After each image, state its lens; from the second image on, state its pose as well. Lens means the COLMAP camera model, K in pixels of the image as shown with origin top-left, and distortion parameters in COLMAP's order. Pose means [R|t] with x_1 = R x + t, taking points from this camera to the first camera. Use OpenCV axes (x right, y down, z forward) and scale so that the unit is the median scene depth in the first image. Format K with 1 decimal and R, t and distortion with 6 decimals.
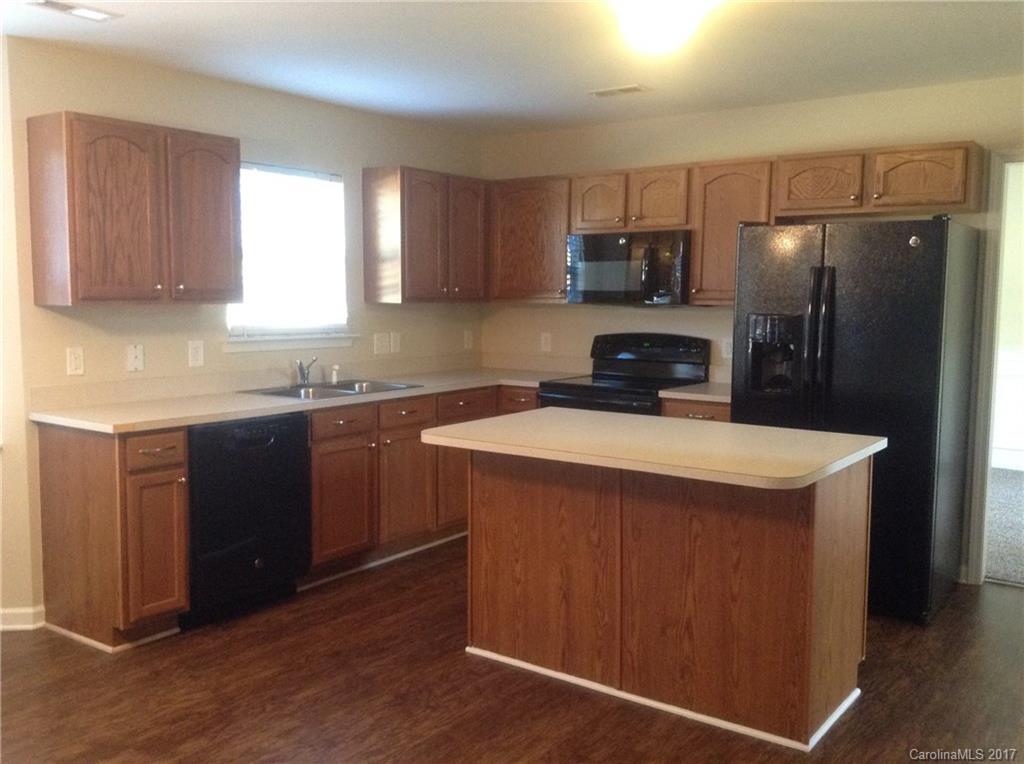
lens RADIAL K [[947.5, 0, 509.2], [0, 947.5, 381.0], [0, 0, 1]] dist [0.027438, 0.000000]
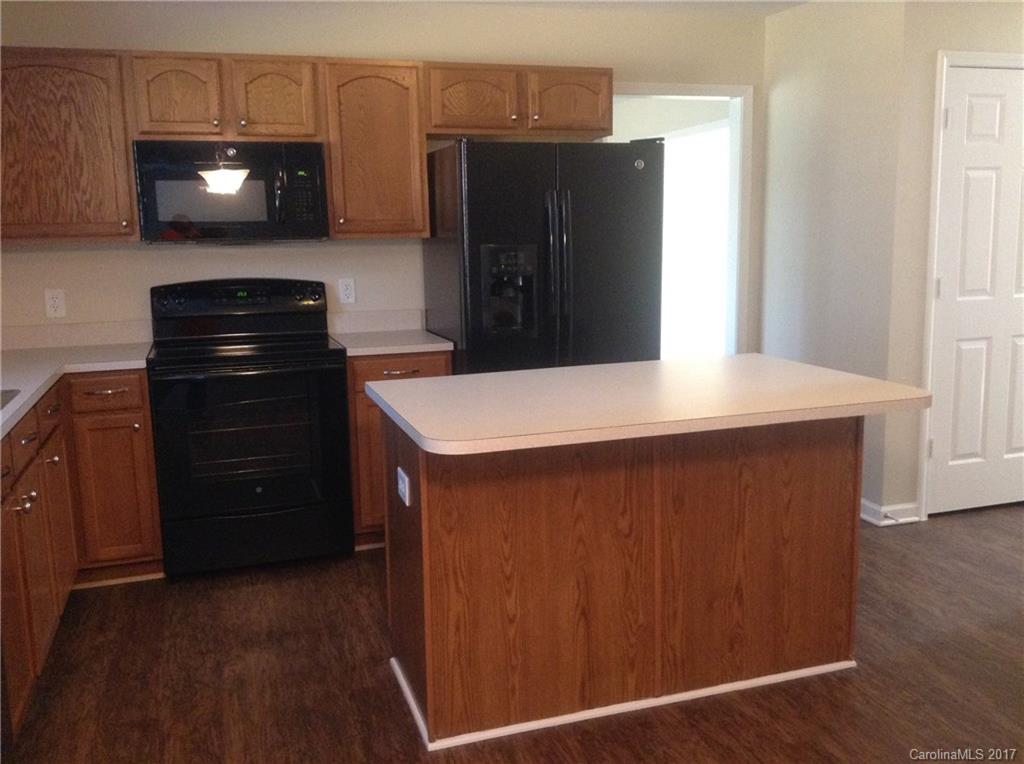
lens RADIAL K [[947.5, 0, 513.3], [0, 947.5, 379.6], [0, 0, 1]] dist [0.027438, 0.000000]
pose [[0.564568, -0.145060, 0.812539, -0.549110], [0.100171, 0.989200, 0.106998, -0.045483], [-0.819285, 0.020985, 0.573002, 0.583588]]
